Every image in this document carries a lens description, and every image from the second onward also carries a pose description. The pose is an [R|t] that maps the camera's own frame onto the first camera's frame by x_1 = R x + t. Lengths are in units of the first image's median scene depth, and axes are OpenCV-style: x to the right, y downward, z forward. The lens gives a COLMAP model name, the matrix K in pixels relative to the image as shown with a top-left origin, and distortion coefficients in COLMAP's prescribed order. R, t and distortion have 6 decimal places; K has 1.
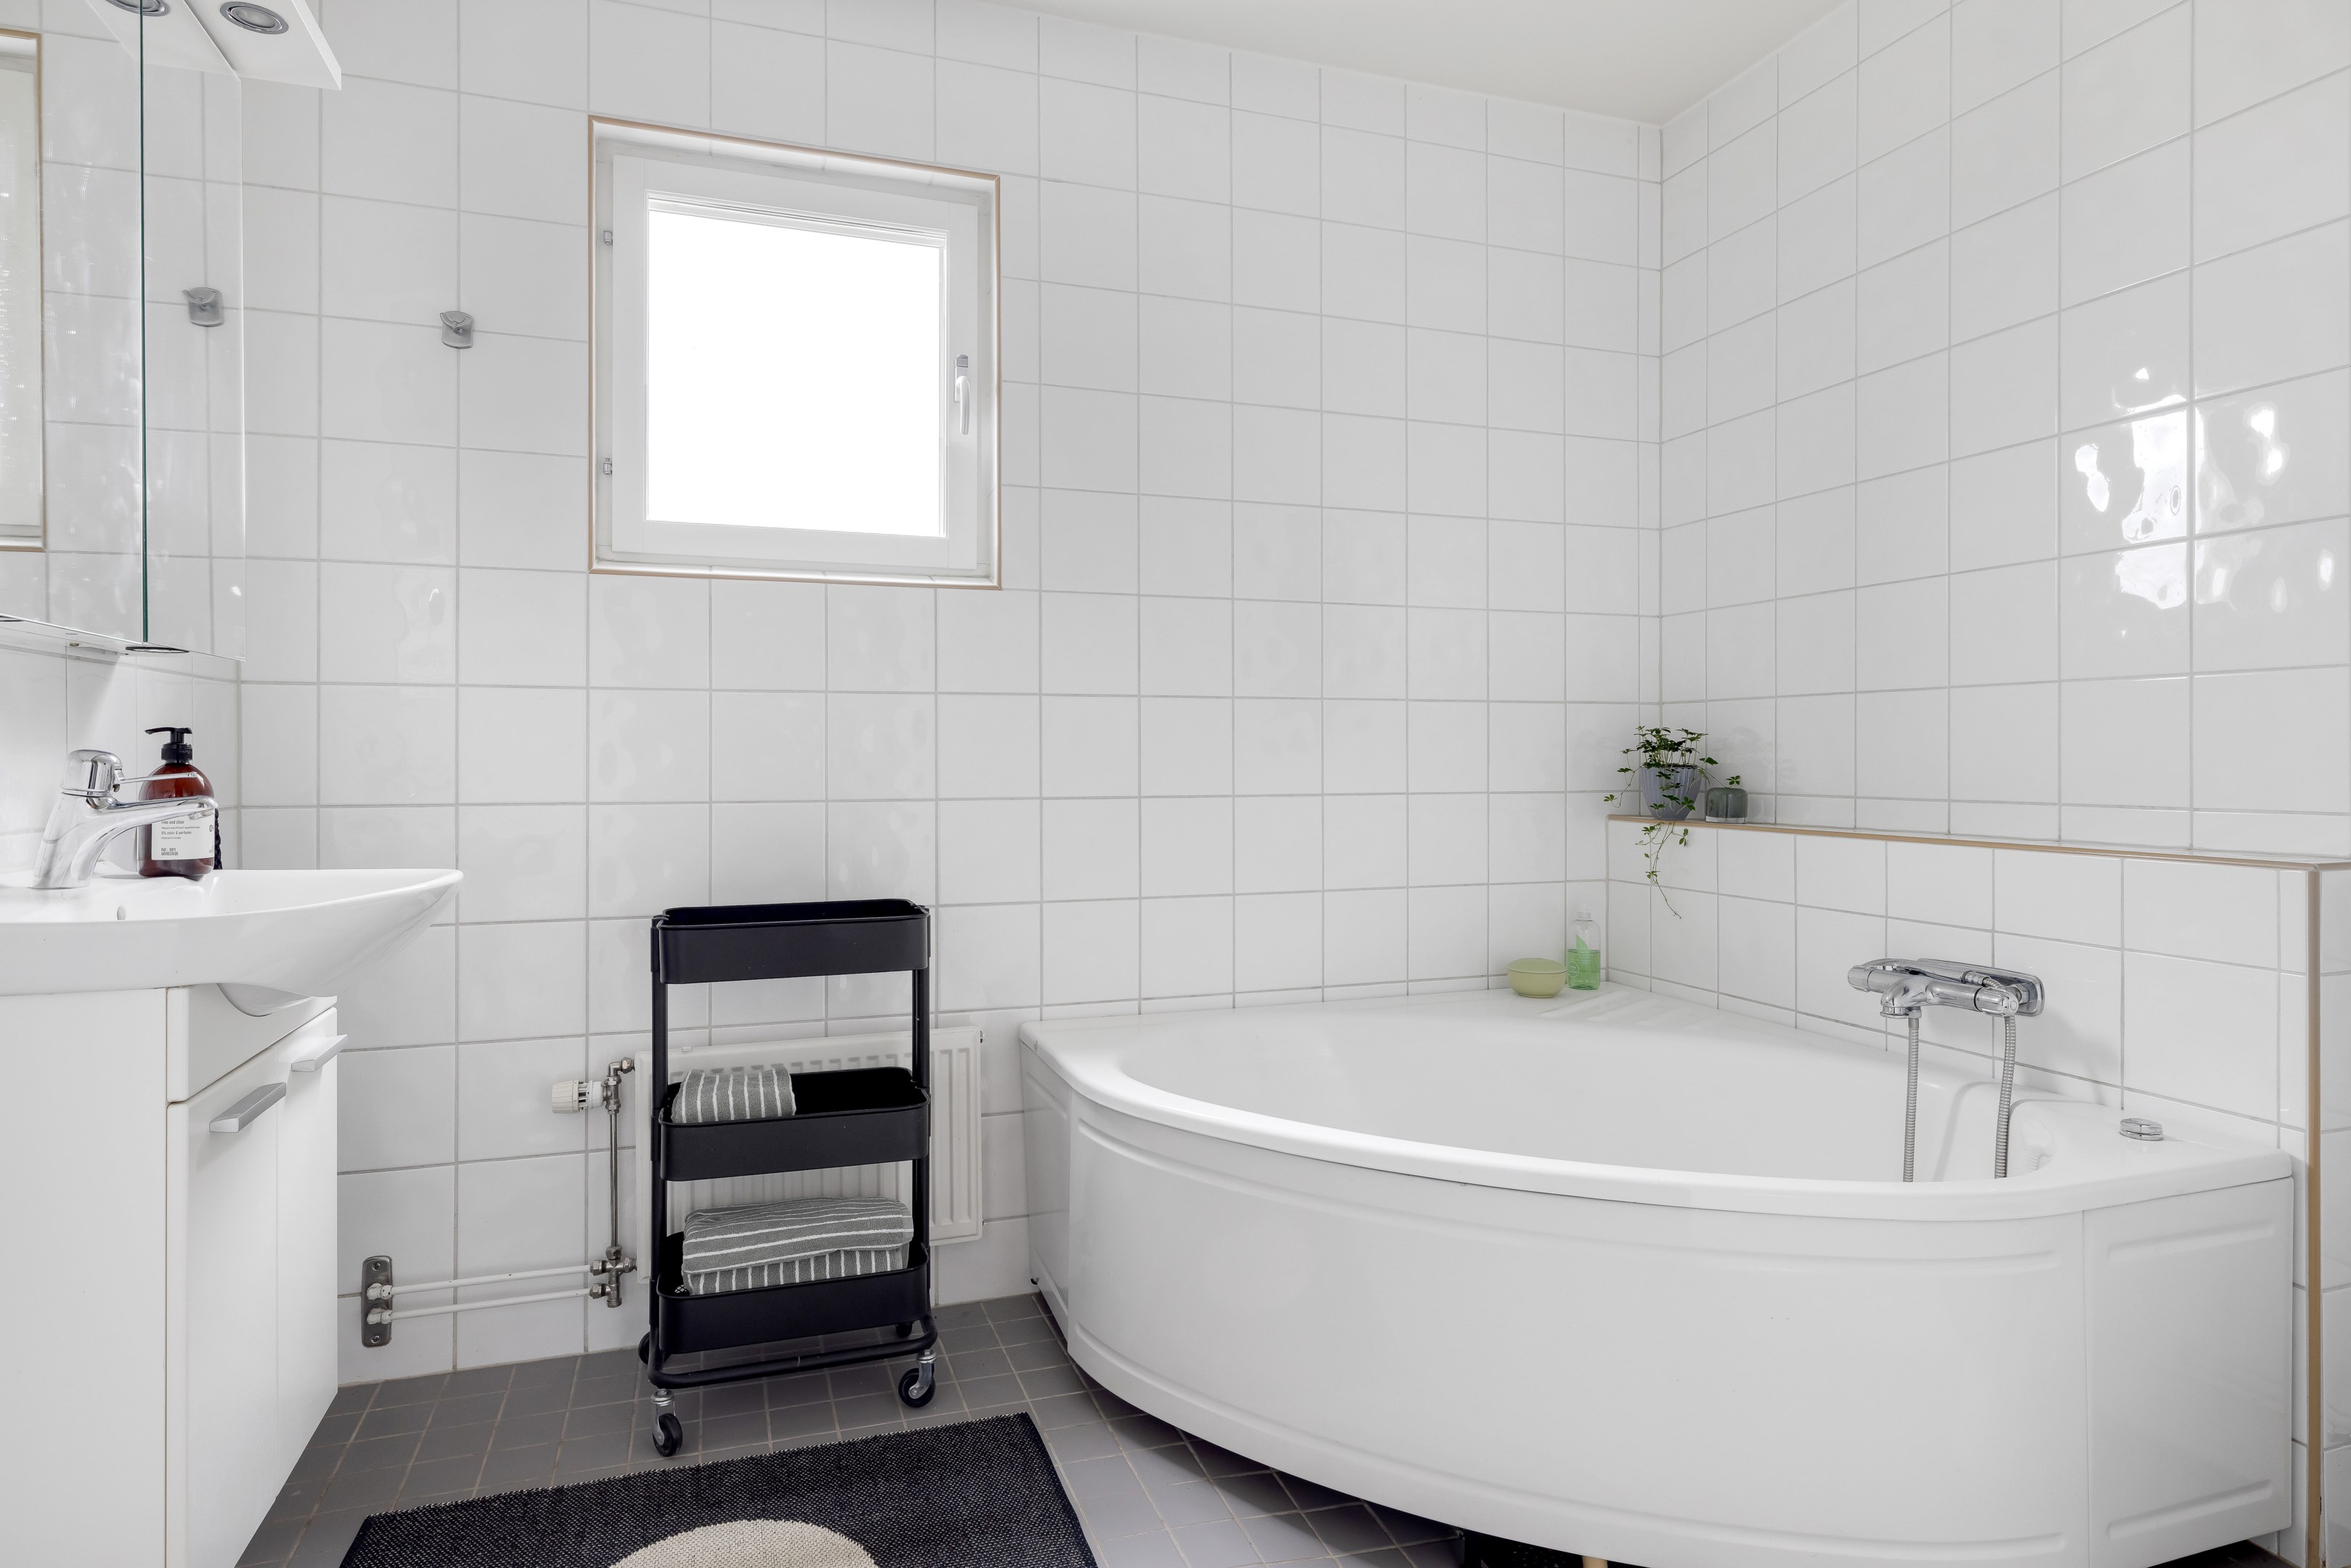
lens RADIAL K [[1298.4, 0, 1173.9], [0, 1298.4, 772.7], [0, 0, 1]] dist [-0.002113, 0.001655]
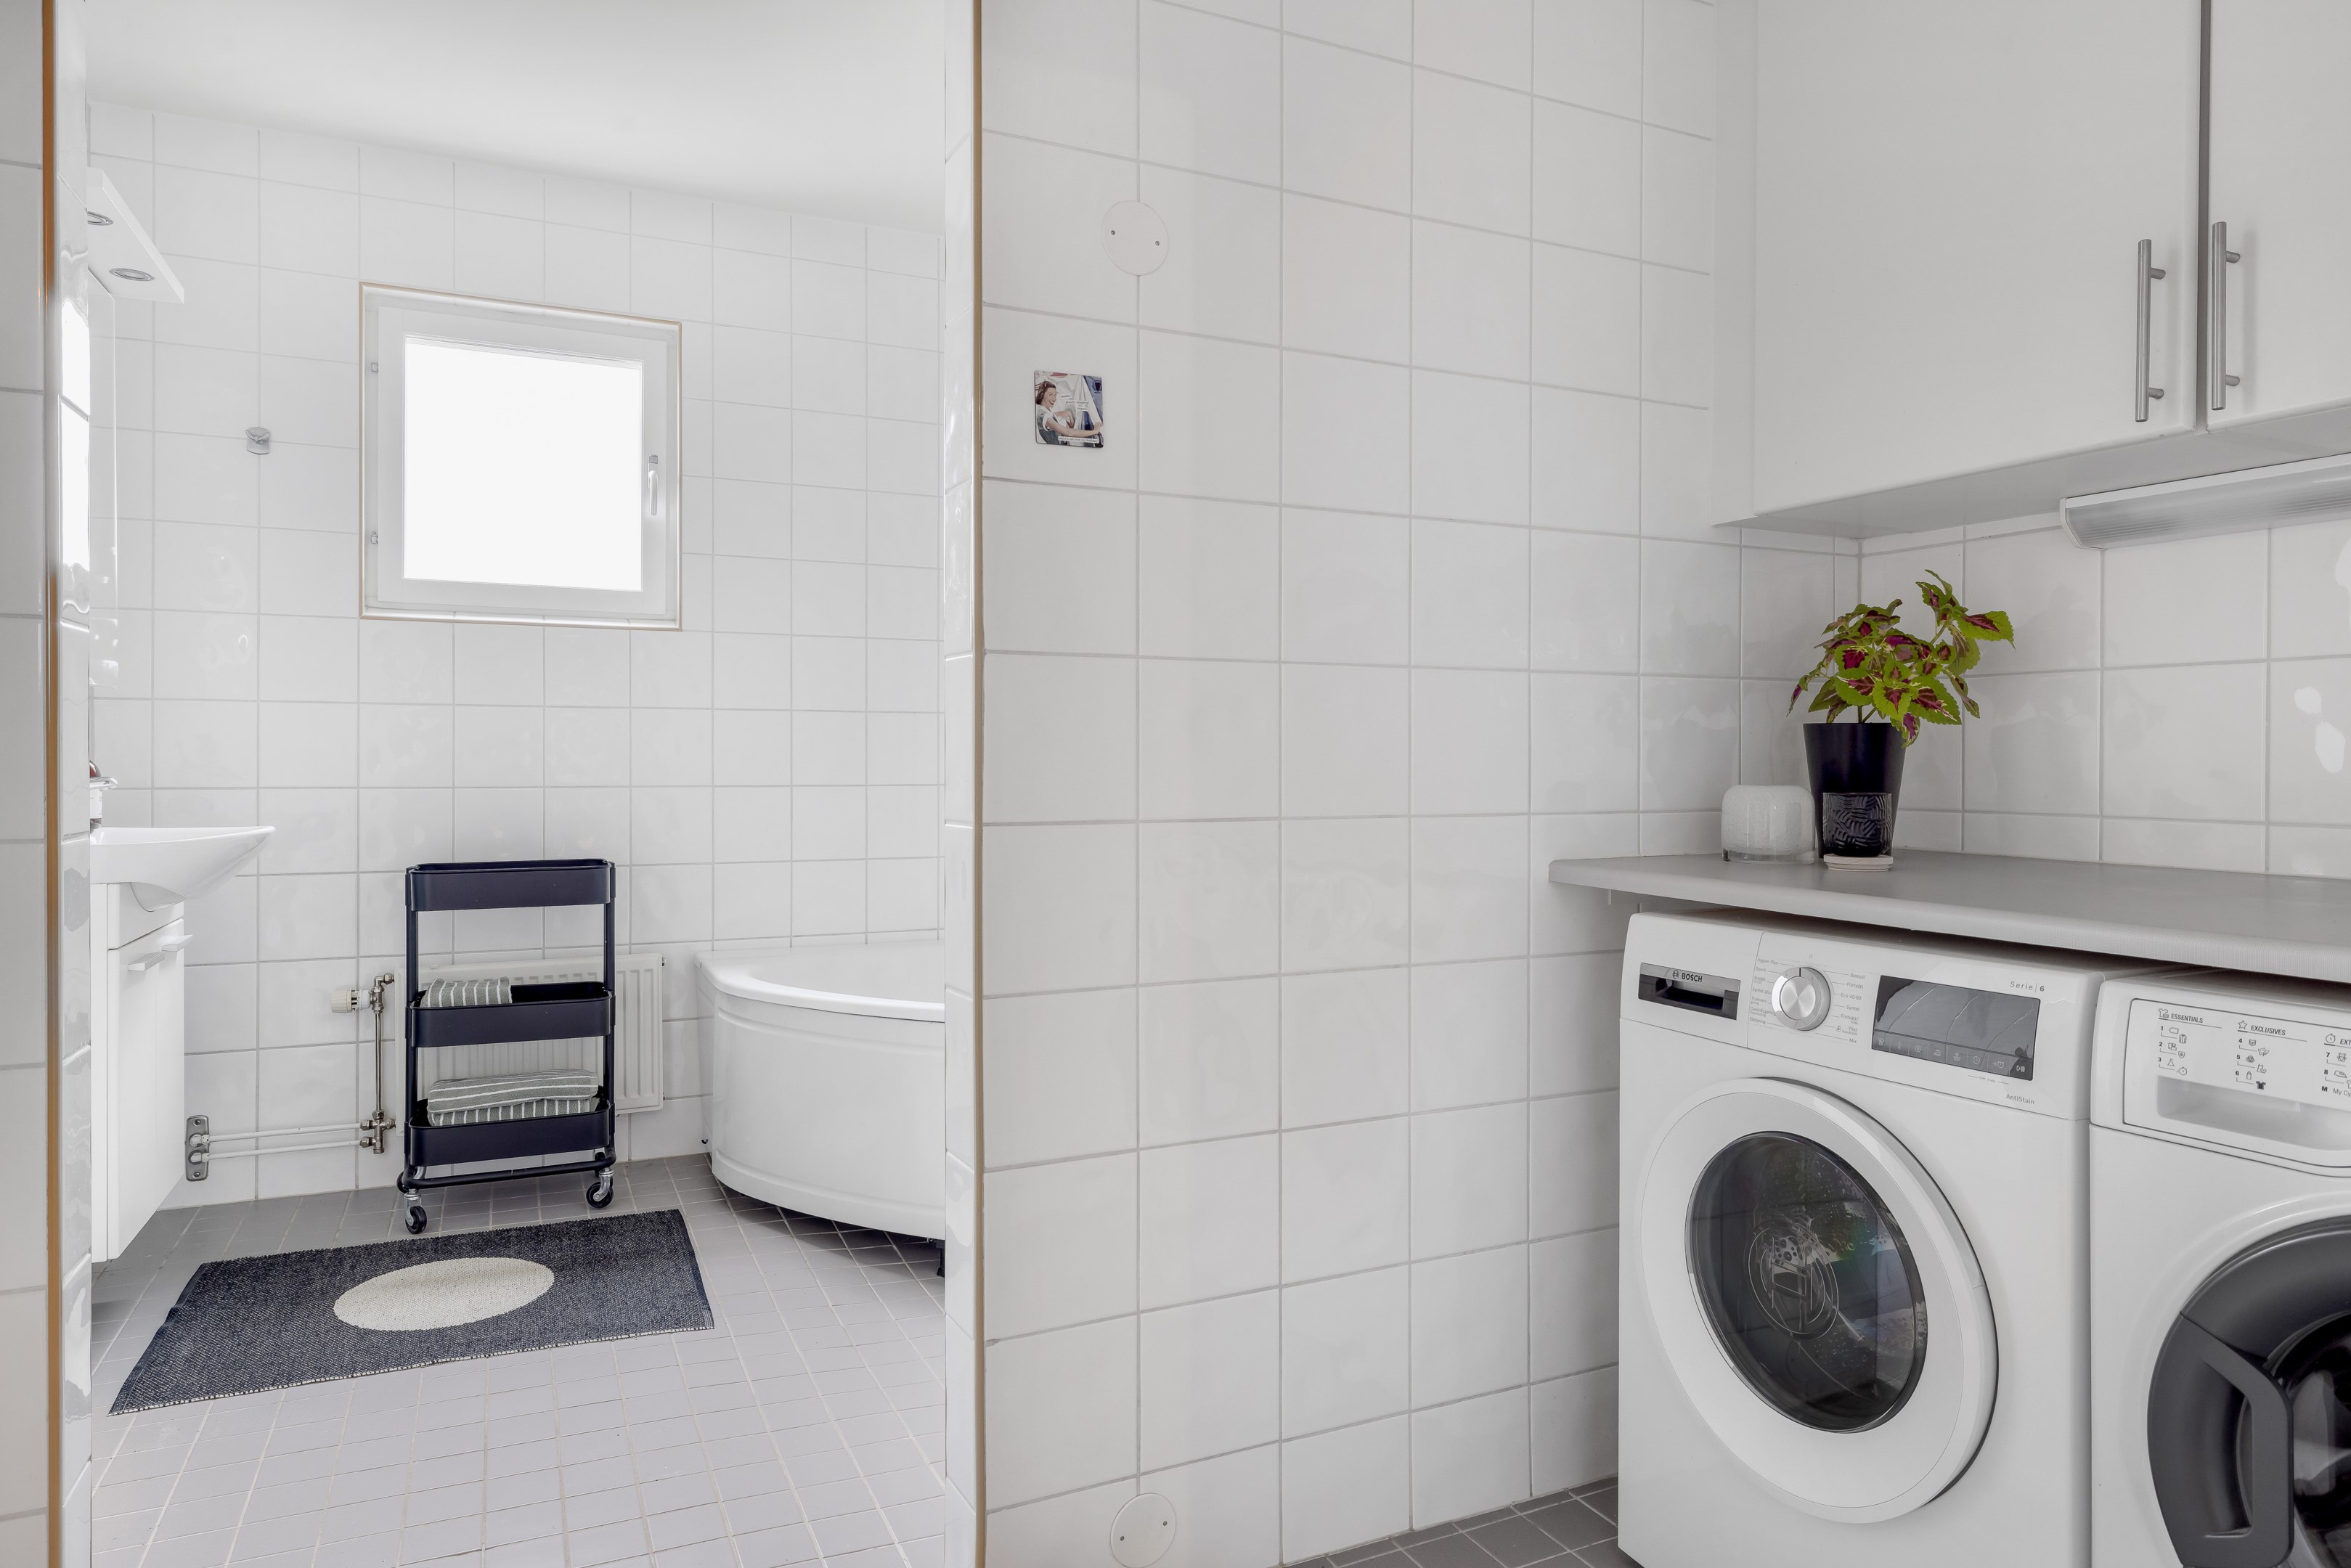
lens RADIAL K [[1426.3, 0, 1177.7], [0, 1426.3, 783.6], [0, 0, 1]] dist [-0.002308, 0.004219]
pose [[0.995030, 0.003202, 0.099523, 0.264073], [-0.003701, 0.999981, 0.004834, 0.009145], [-0.099506, -0.005178, 0.995024, -0.595318]]
